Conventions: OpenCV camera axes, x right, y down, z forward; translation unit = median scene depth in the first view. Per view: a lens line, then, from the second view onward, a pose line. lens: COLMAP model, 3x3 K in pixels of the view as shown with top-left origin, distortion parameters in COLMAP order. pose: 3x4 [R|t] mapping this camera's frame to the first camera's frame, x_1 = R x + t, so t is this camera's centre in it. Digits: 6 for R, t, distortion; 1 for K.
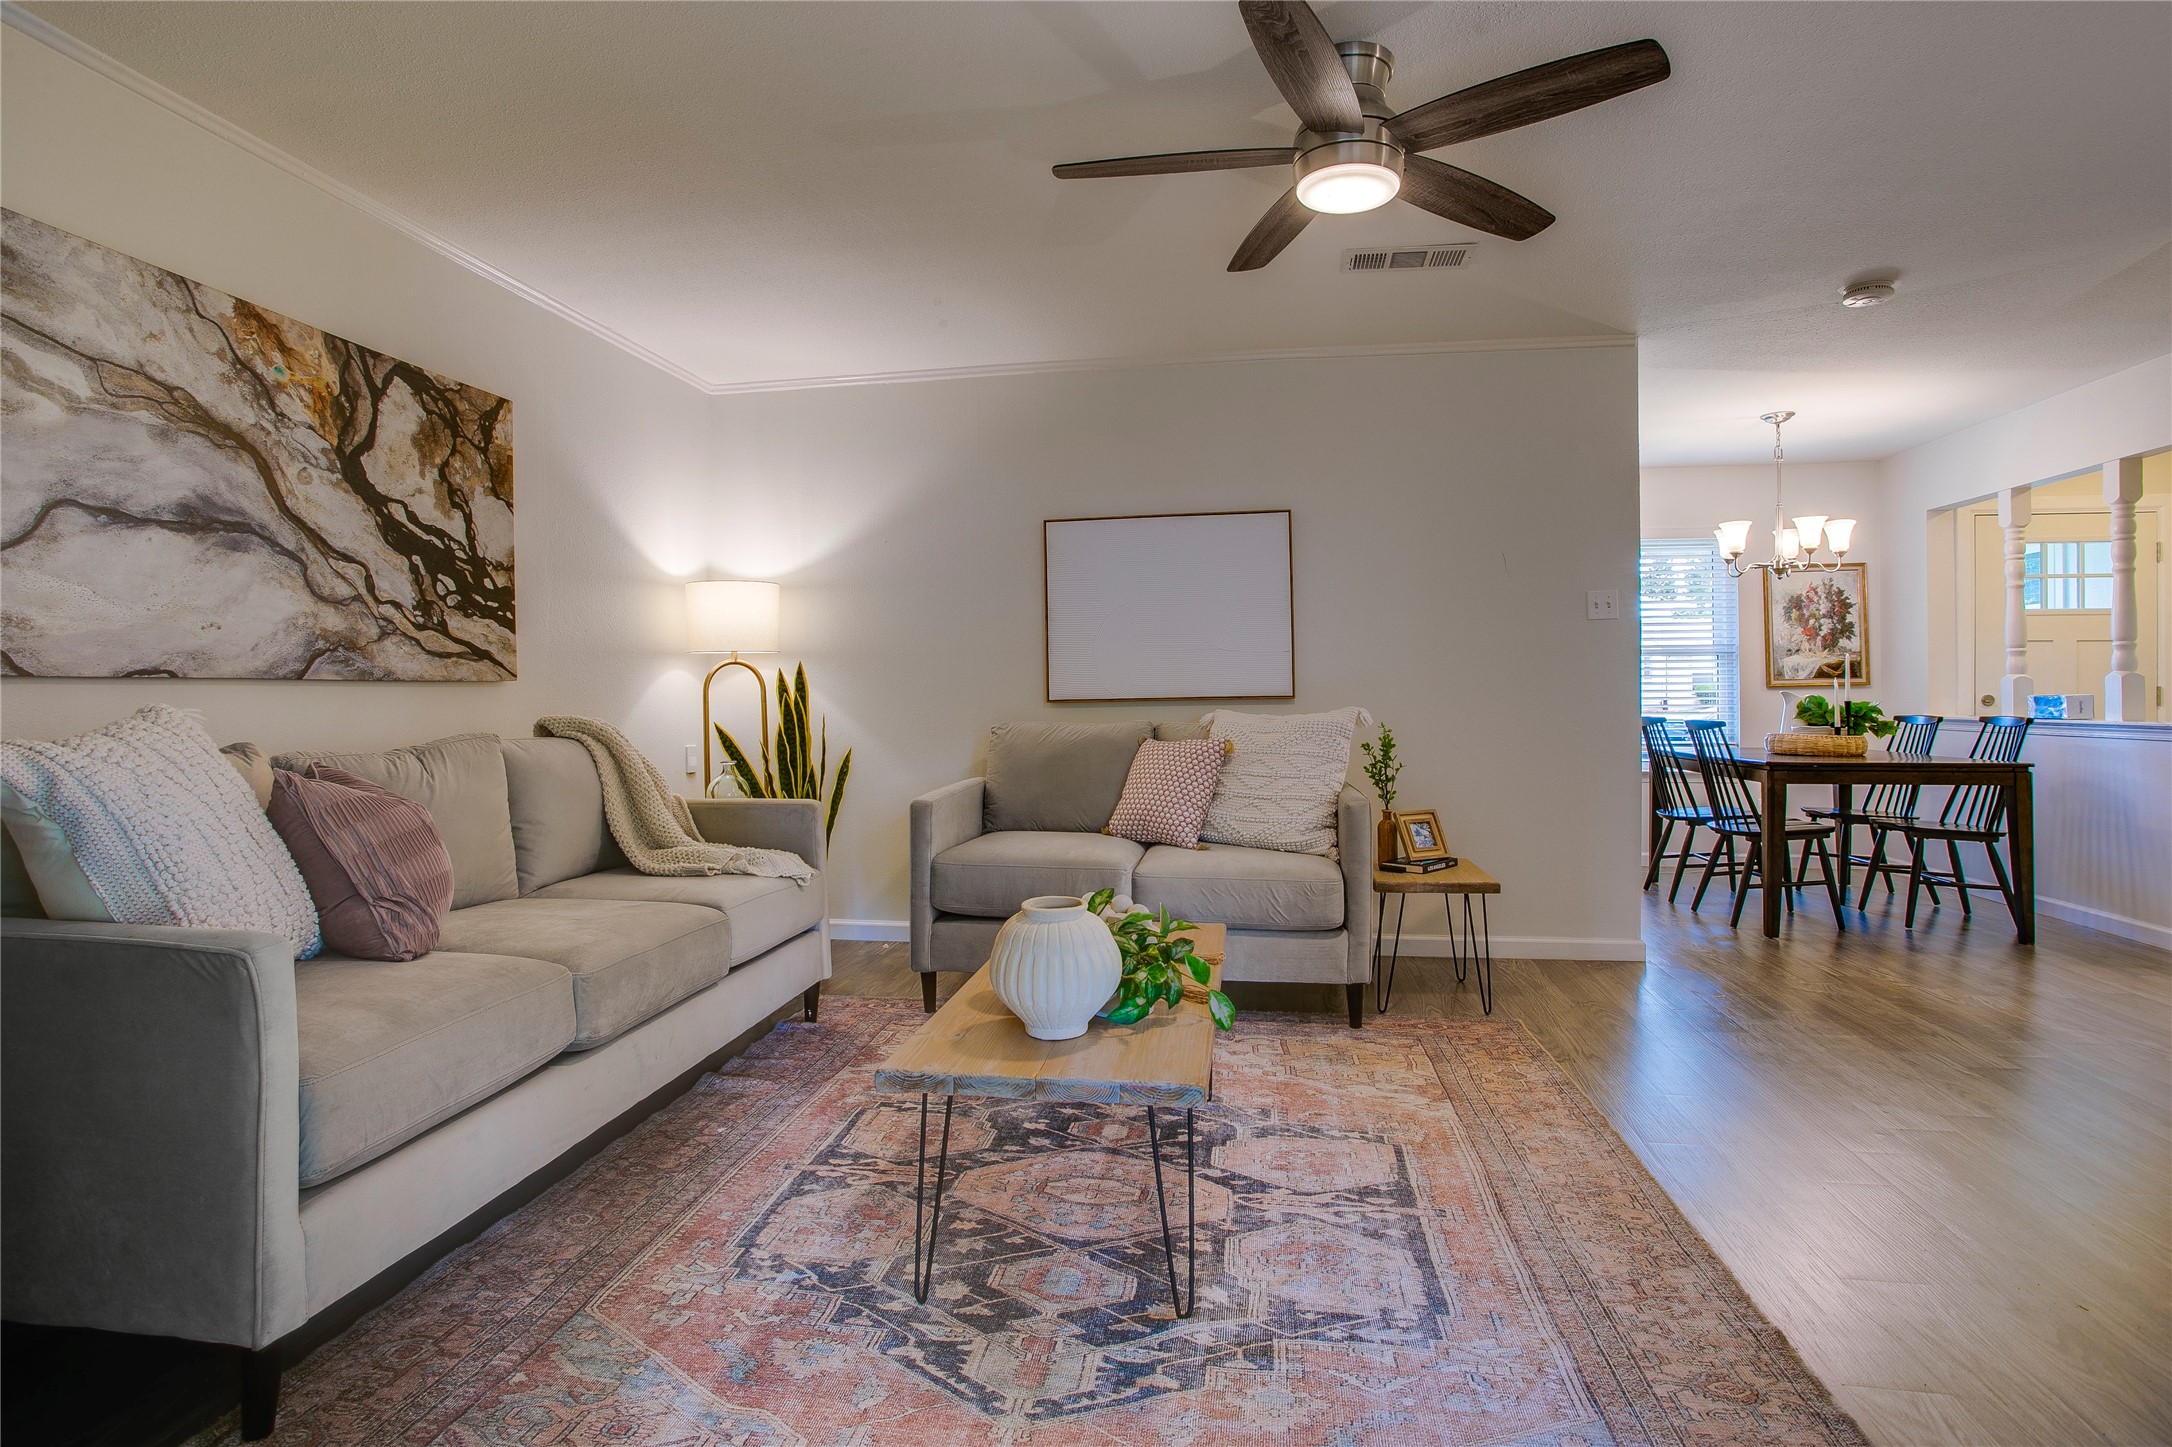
lens RADIAL K [[1084.6, 0, 1071.9], [0, 1084.6, 686.0], [0, 0, 1]] dist [-0.049462, 0.017658]
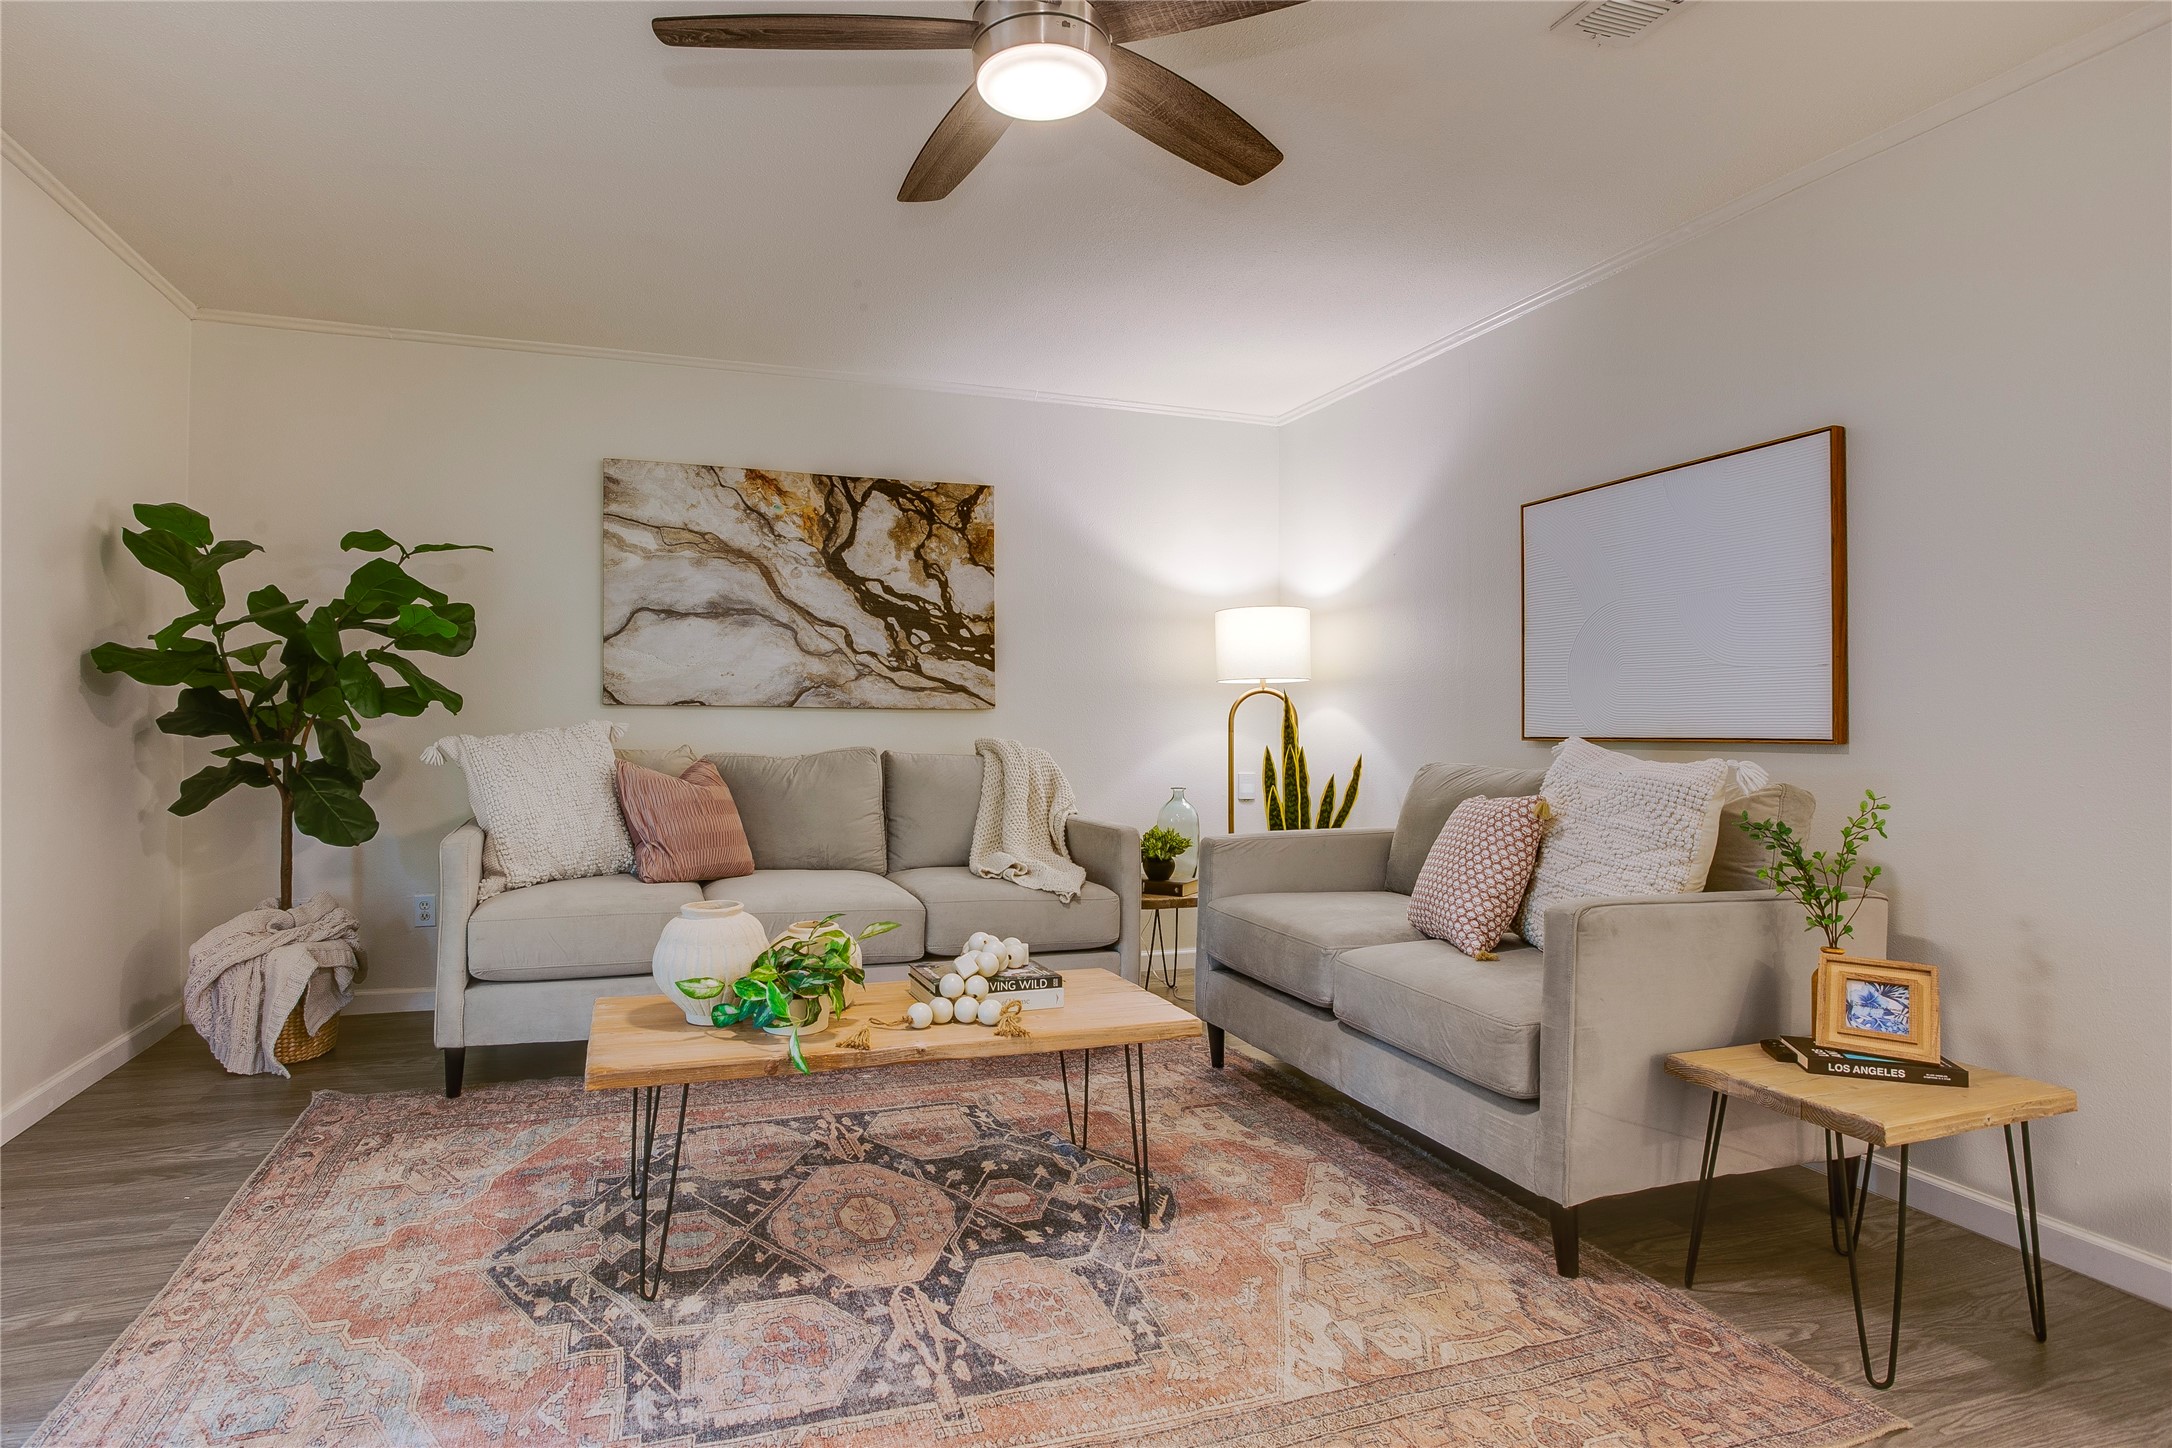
lens RADIAL K [[1119.6, 0, 1041.0], [0, 1119.6, 718.5], [0, 0, 1]] dist [-0.034487, 0.006472]
pose [[0.475112, 0.009961, -0.879869, 0.814491], [-0.007883, 0.999944, 0.007064, -0.003512], [0.879890, 0.003579, 0.475164, 0.524800]]
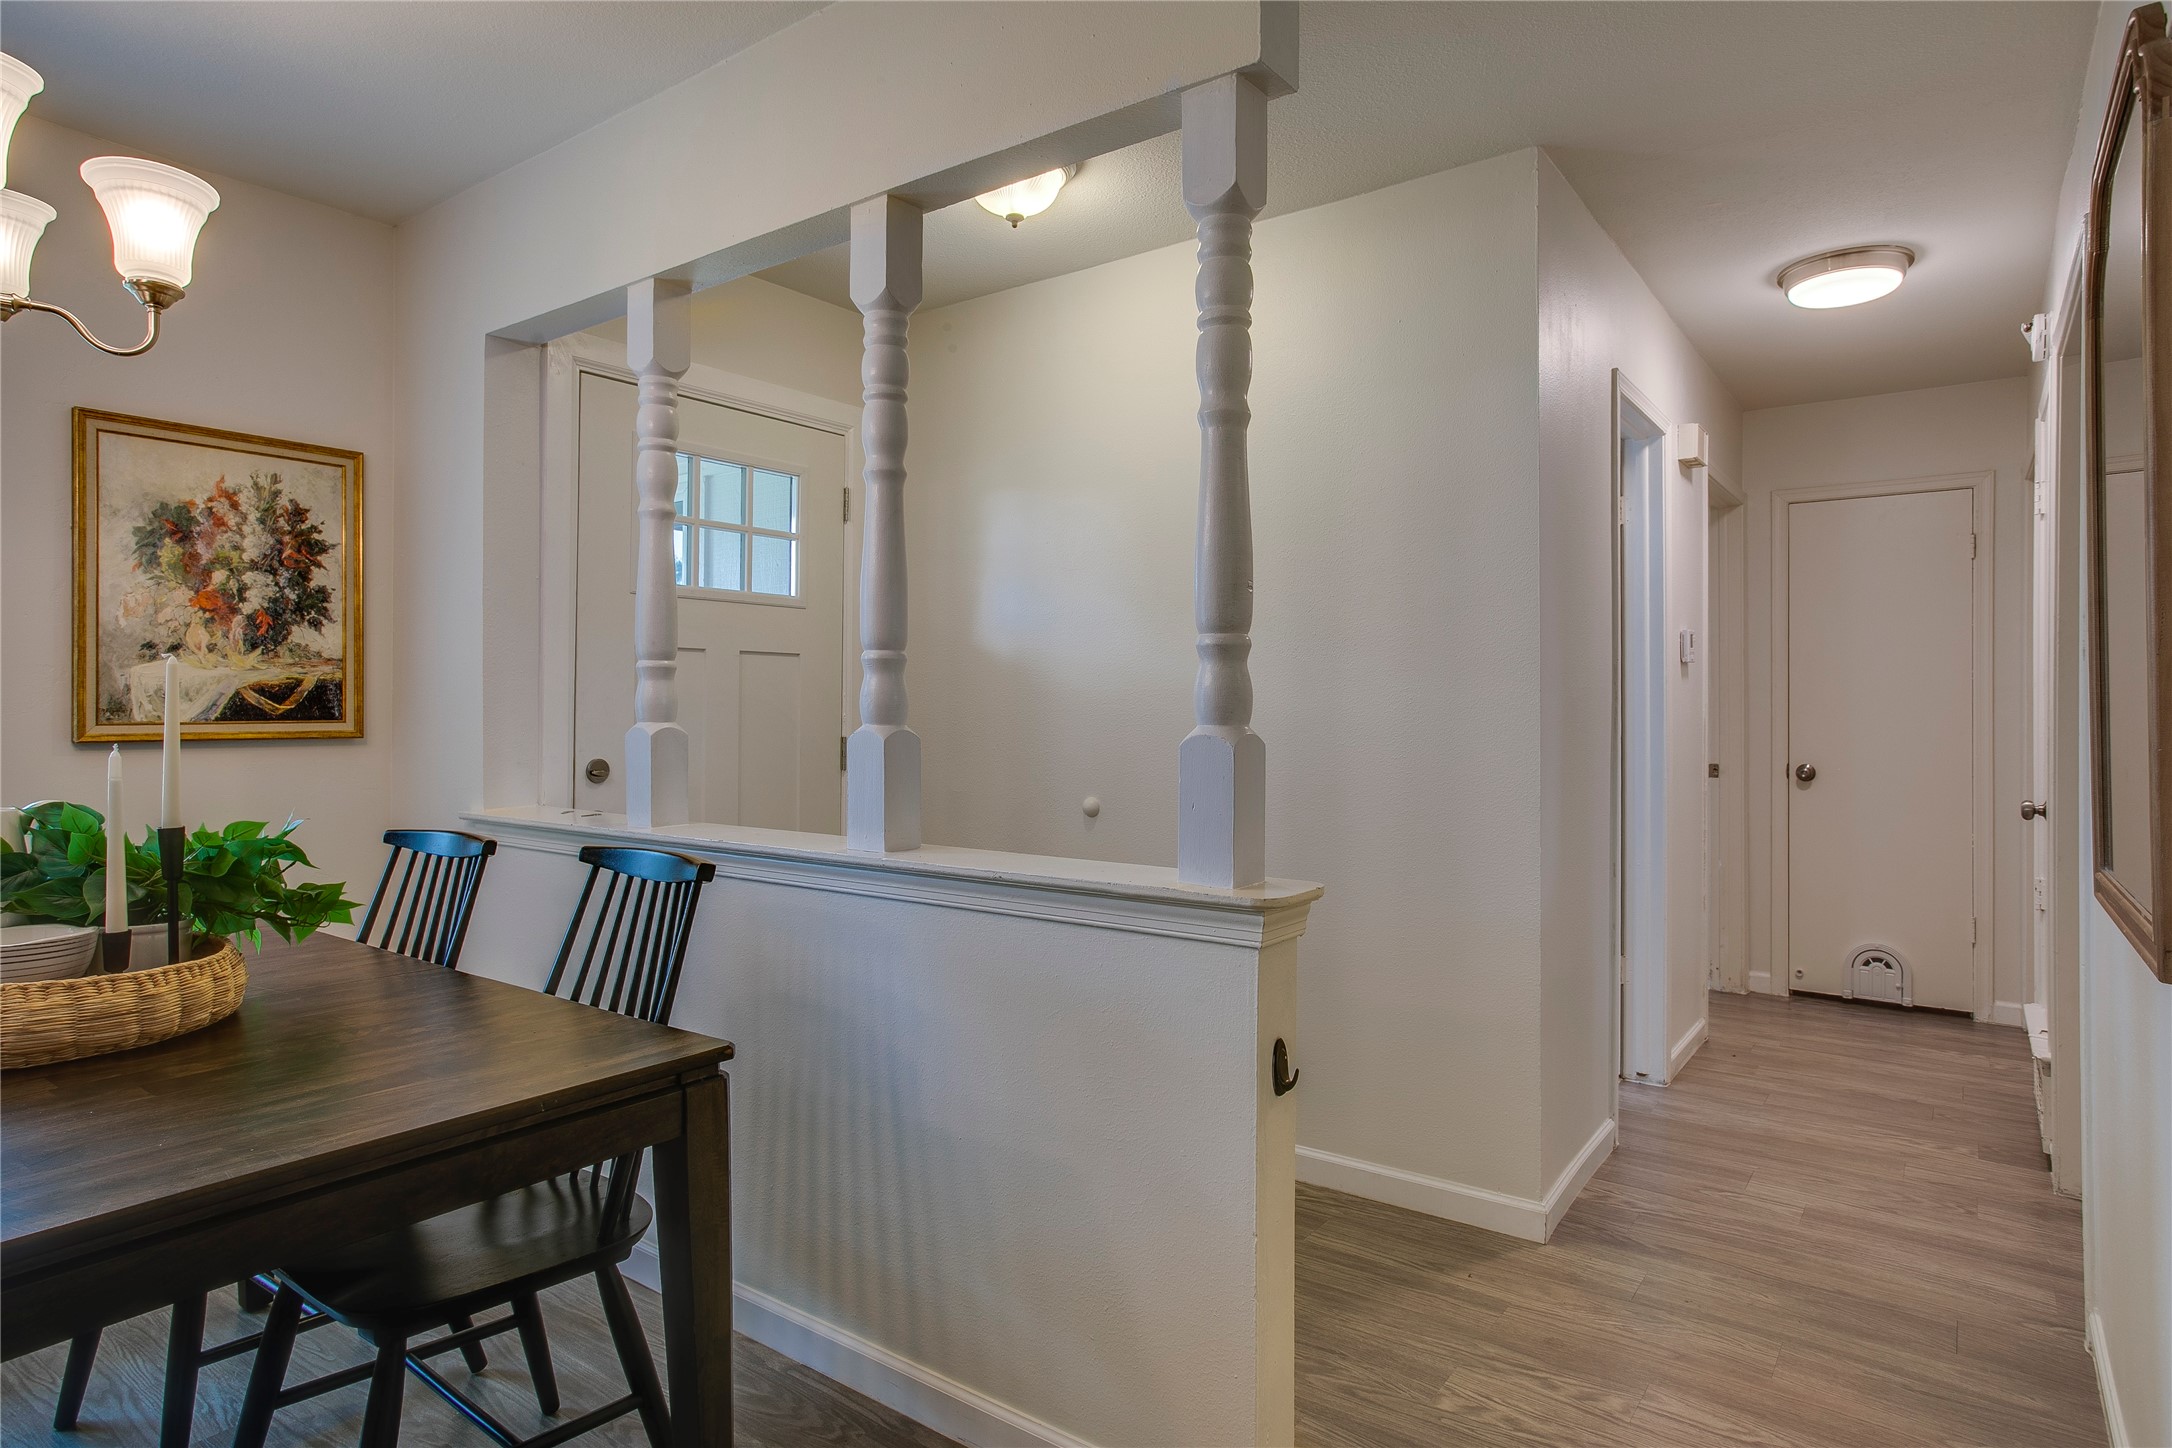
lens RADIAL K [[1169.7, 0, 1072.3], [0, 1169.7, 713.8], [0, 0, 1]] dist [-0.016169, 0.001549]
pose [[0.446764, 0.004177, 0.894642, 1.053035], [-0.010950, 0.999940, 0.000800, -0.032191], [-0.894585, -0.010154, 0.446783, 1.224034]]
